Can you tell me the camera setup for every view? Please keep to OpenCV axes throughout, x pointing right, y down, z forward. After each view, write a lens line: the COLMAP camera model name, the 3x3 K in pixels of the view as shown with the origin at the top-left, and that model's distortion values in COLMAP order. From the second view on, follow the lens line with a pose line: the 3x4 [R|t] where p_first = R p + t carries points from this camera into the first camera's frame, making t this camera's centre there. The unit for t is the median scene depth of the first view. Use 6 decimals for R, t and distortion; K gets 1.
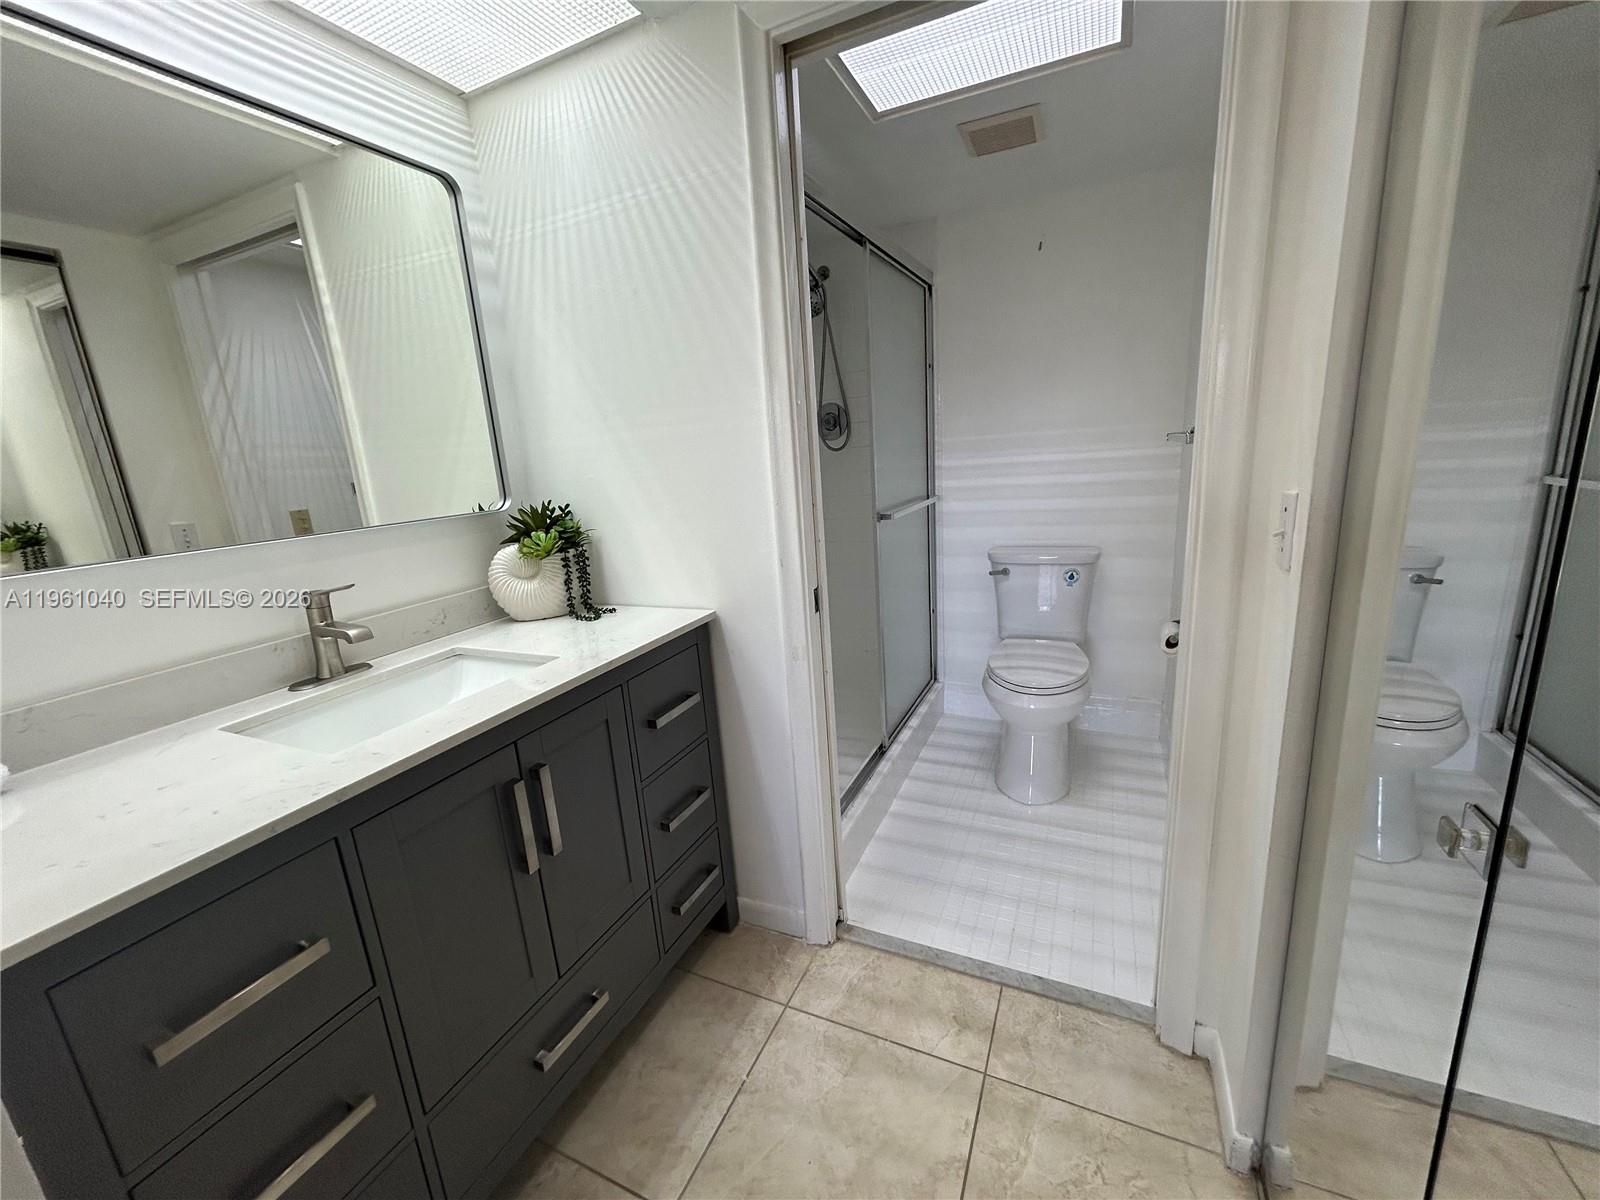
lens RADIAL K [[643.5, 0, 798.6], [0, 643.5, 599.5], [0, 0, 1]] dist [0.000472, 0.000348]
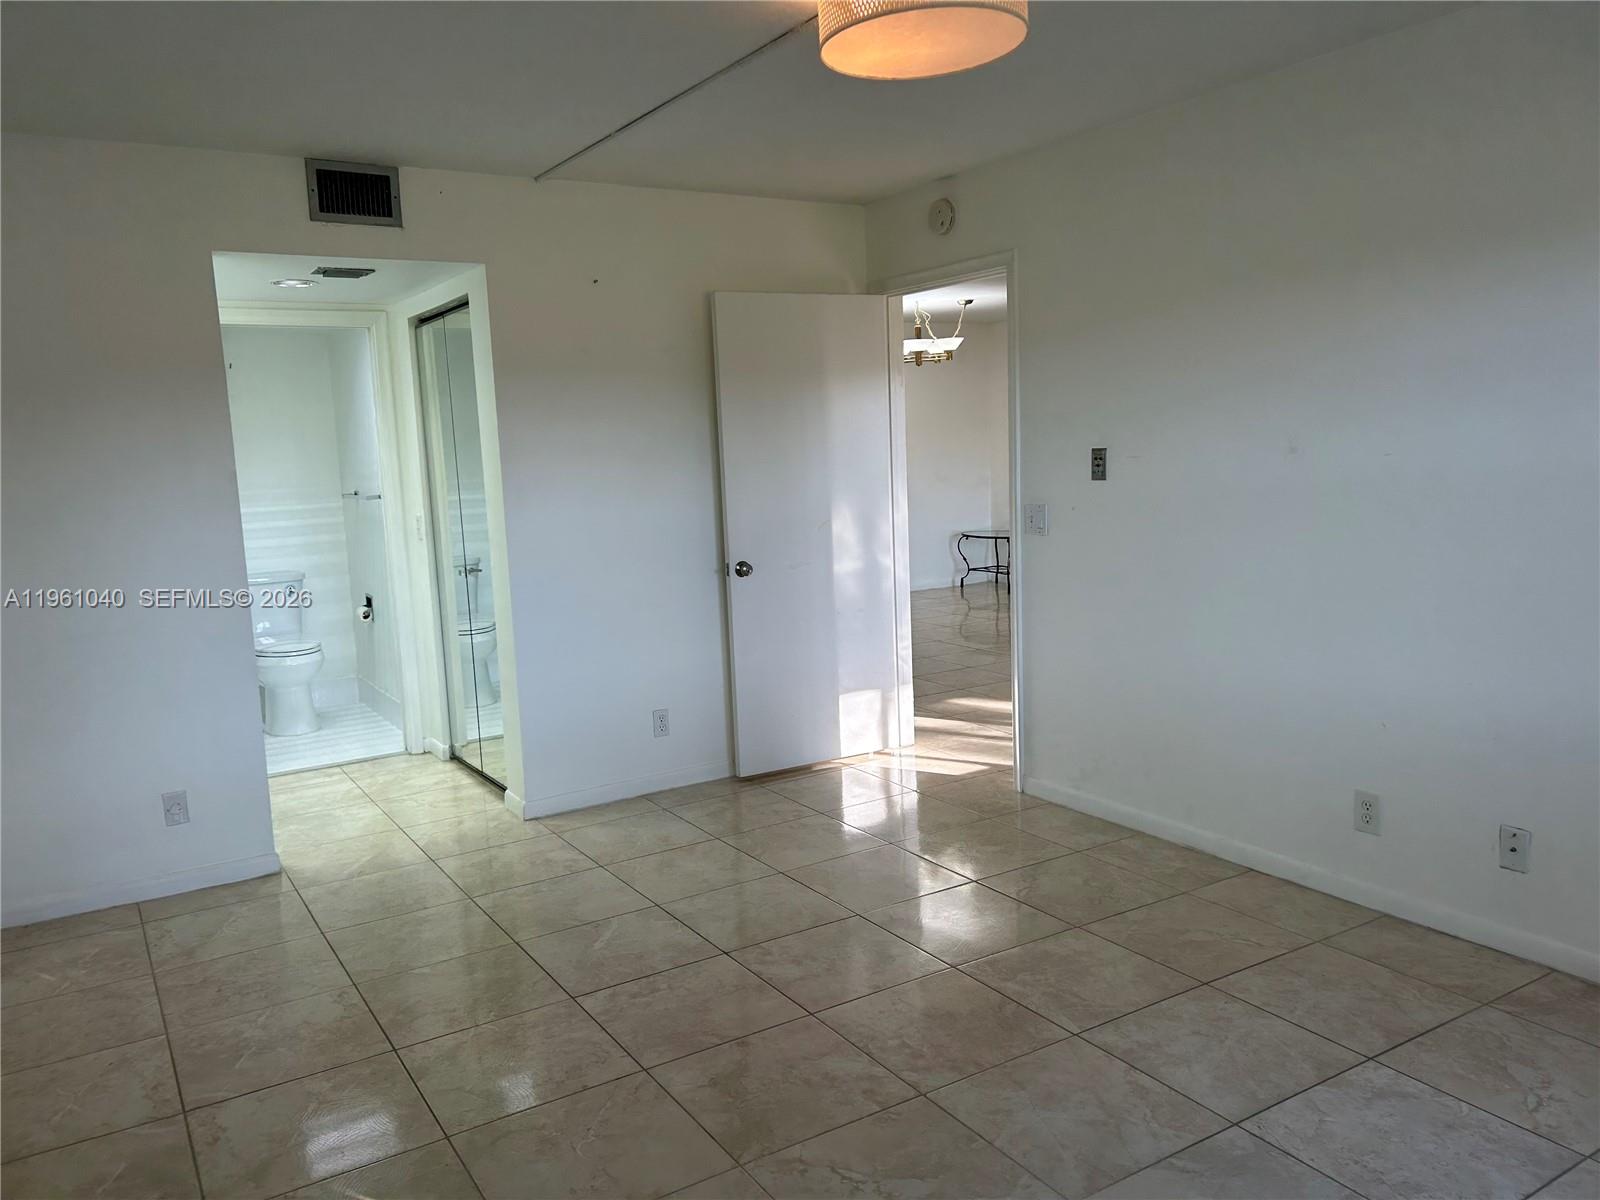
lens RADIAL K [[1201.8, 0, 797.0], [0, 1201.8, 608.2], [0, 0, 1]] dist [0.094733, -0.137482]
pose [[0.549640, -0.070237, 0.832443, -1.686926], [0.195984, 0.979492, -0.046759, 0.487913], [-0.812087, 0.188847, 0.552134, -1.954111]]
